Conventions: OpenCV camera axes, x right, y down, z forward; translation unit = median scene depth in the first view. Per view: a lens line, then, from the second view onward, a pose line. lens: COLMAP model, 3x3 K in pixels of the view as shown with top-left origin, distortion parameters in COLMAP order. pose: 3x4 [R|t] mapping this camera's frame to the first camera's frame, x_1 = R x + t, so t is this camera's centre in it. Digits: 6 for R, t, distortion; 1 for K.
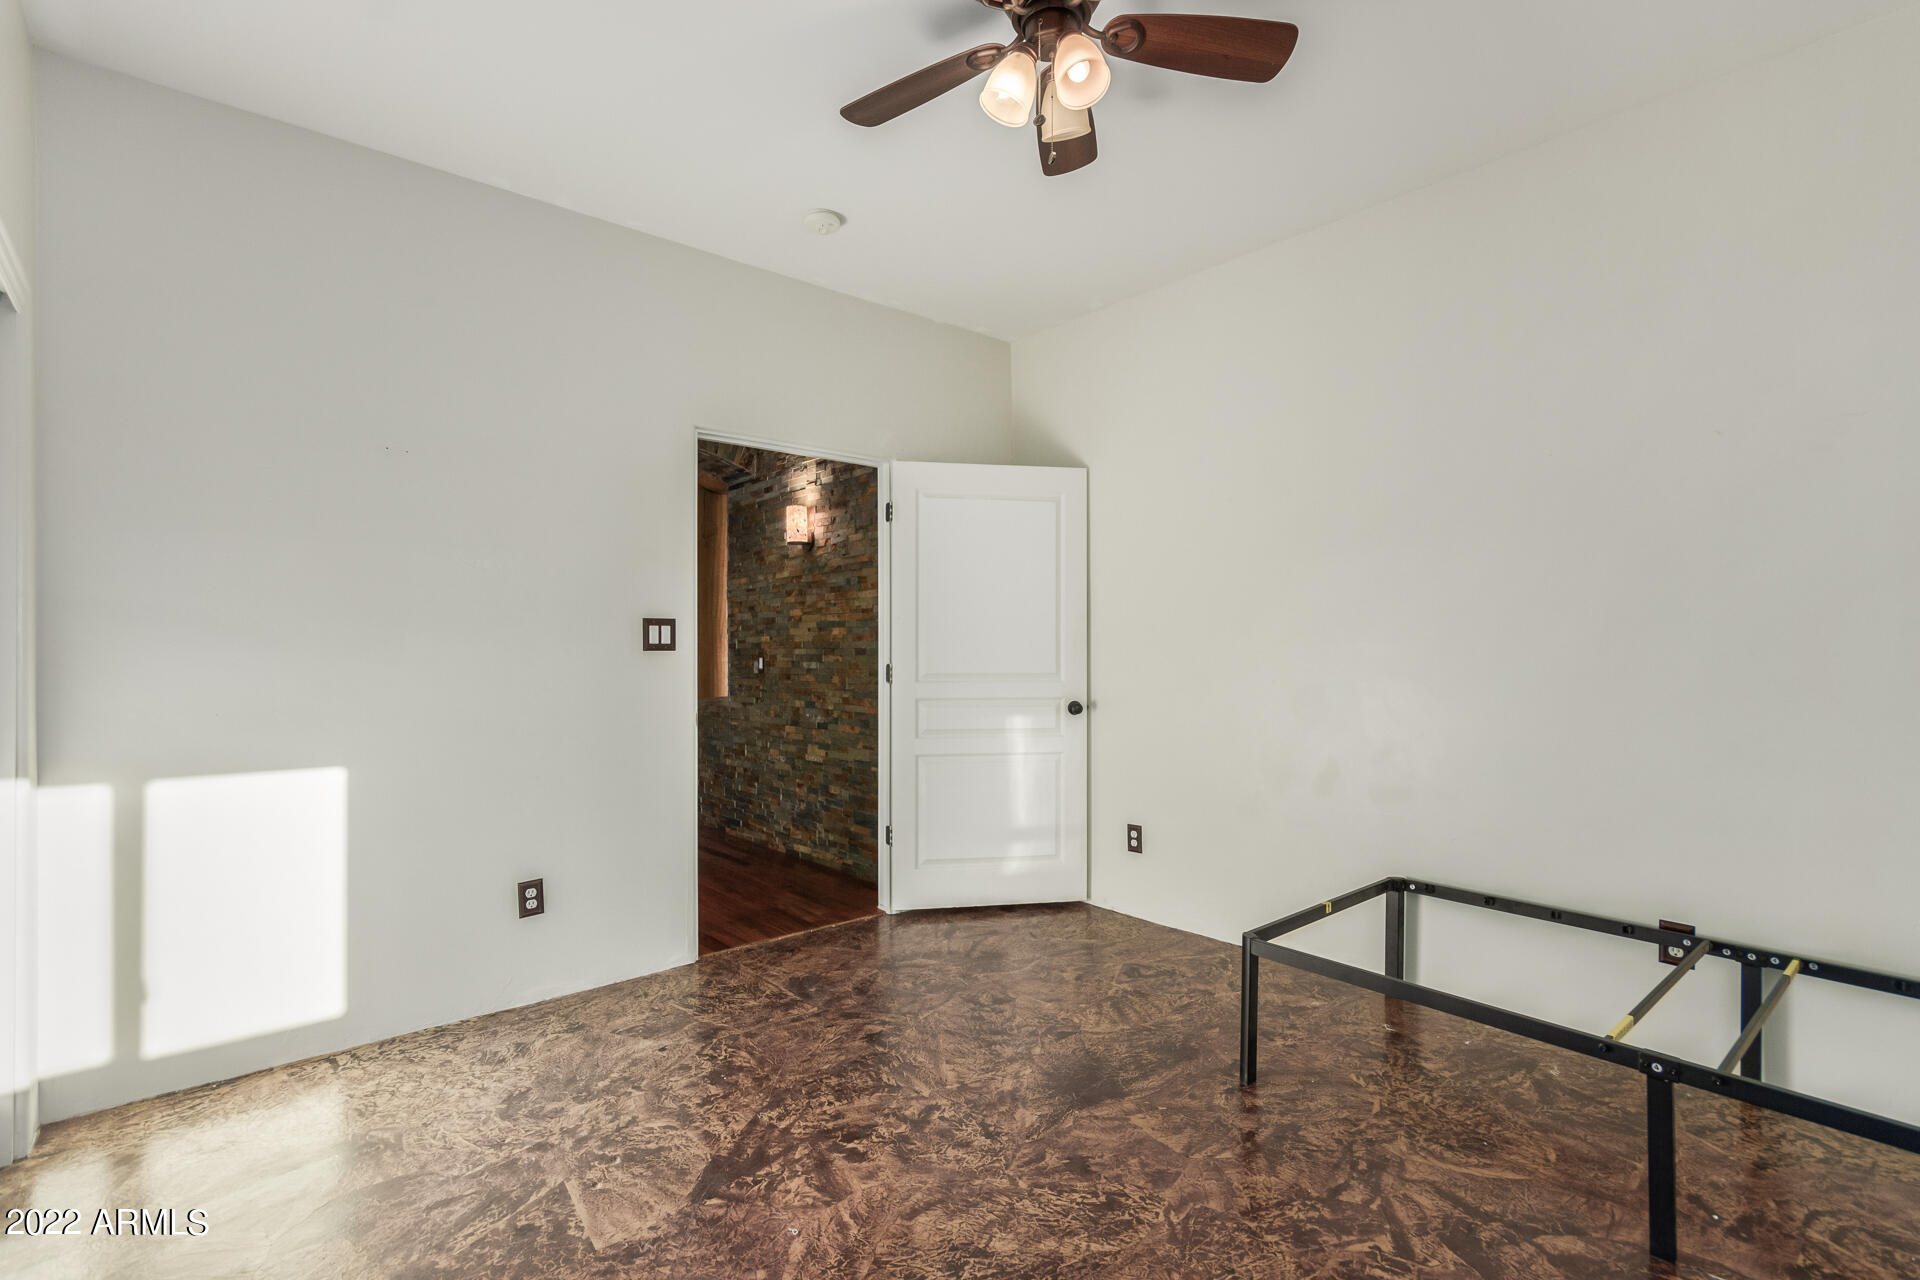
lens RADIAL K [[897.4, 0, 959.0], [0, 897.4, 652.4], [0, 0, 1]] dist [0.006148, 0.000822]
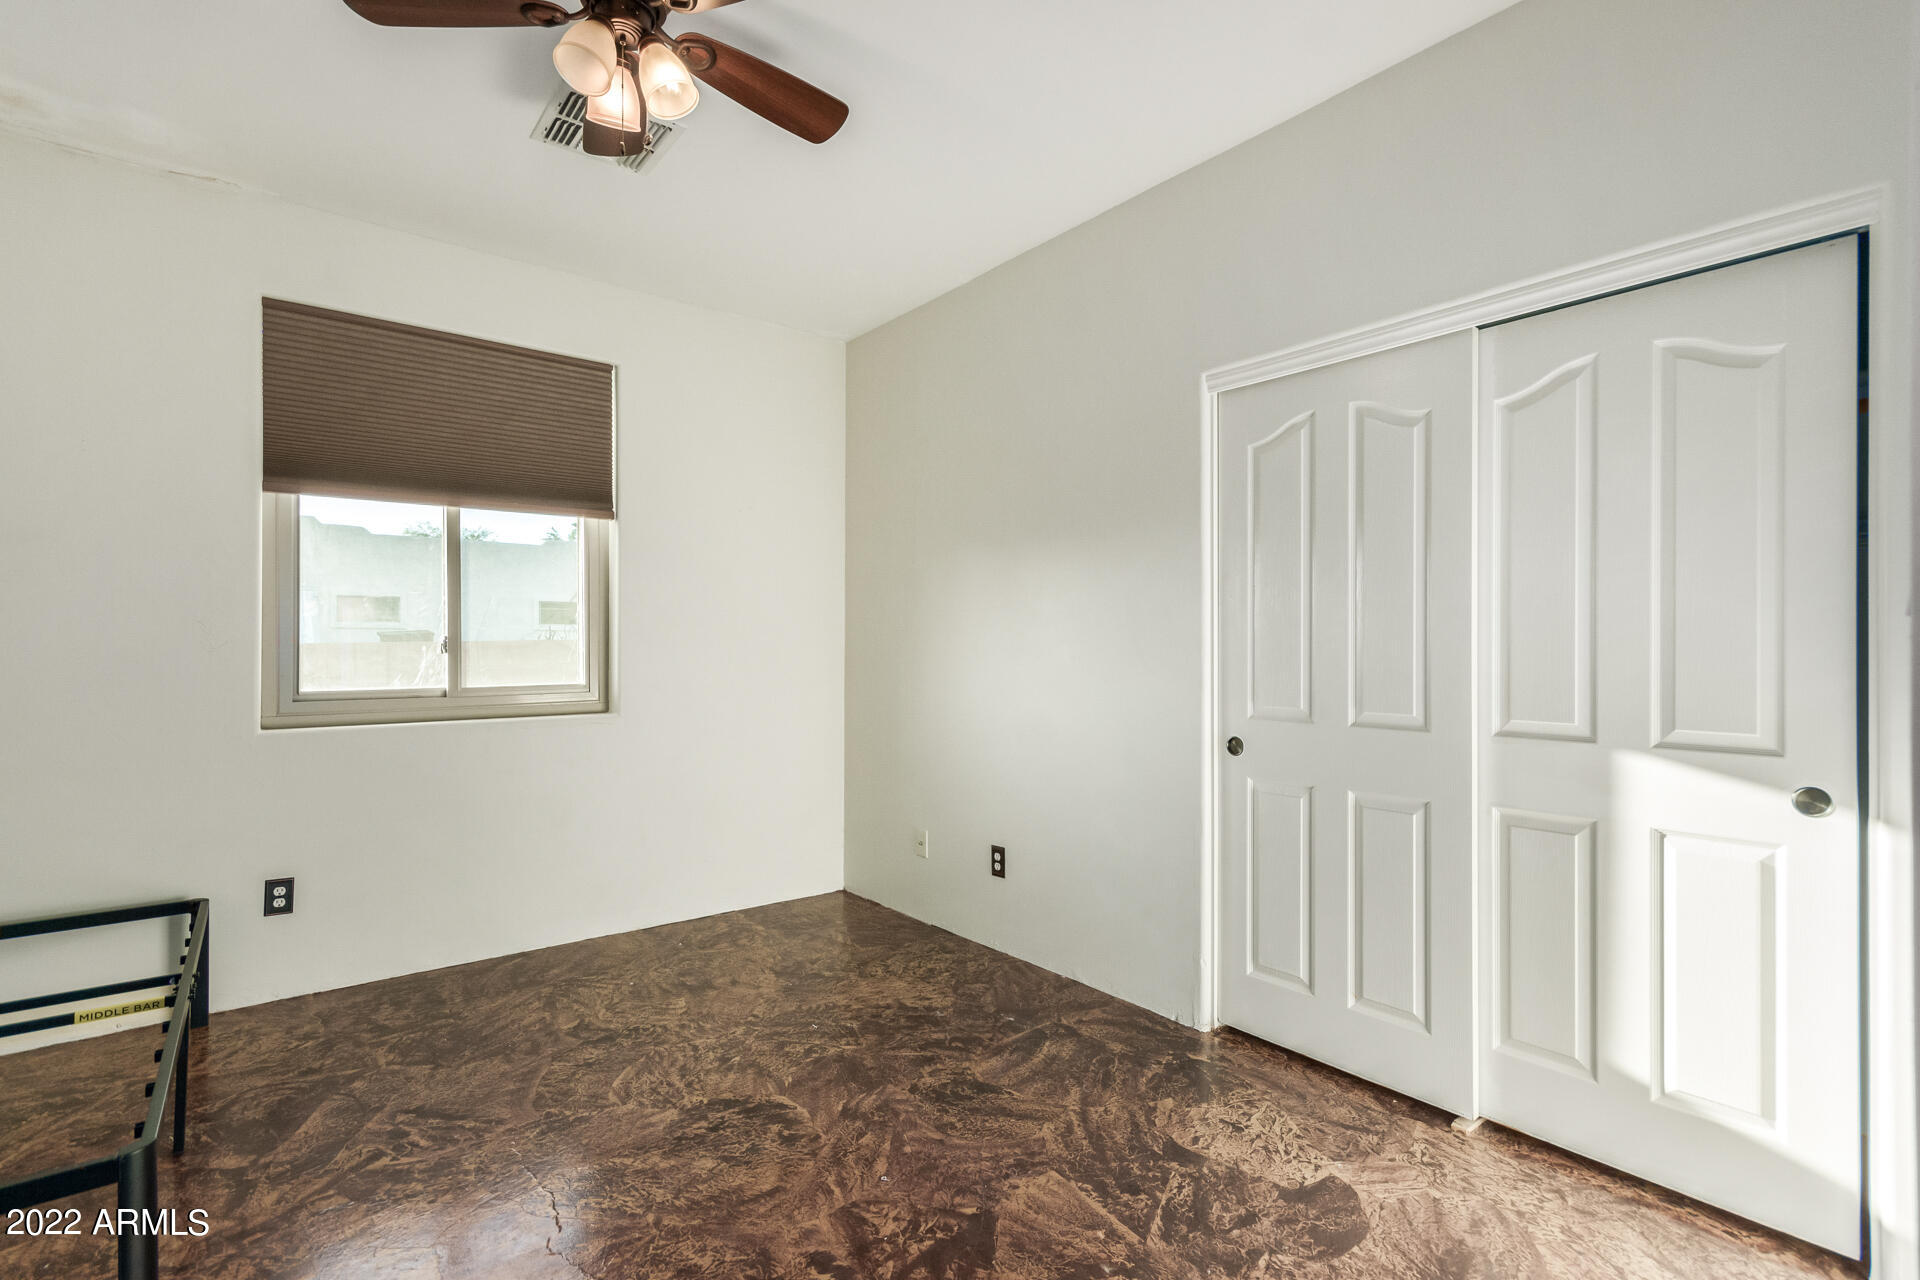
lens RADIAL K [[897.4, 0, 959.0], [0, 897.4, 652.4], [0, 0, 1]] dist [0.006148, 0.000822]
pose [[-0.999469, 0.002563, 0.032496, -0.295730], [0.002798, 0.999970, 0.007178, -0.011383], [-0.032476, 0.007265, -0.999446, 1.989202]]
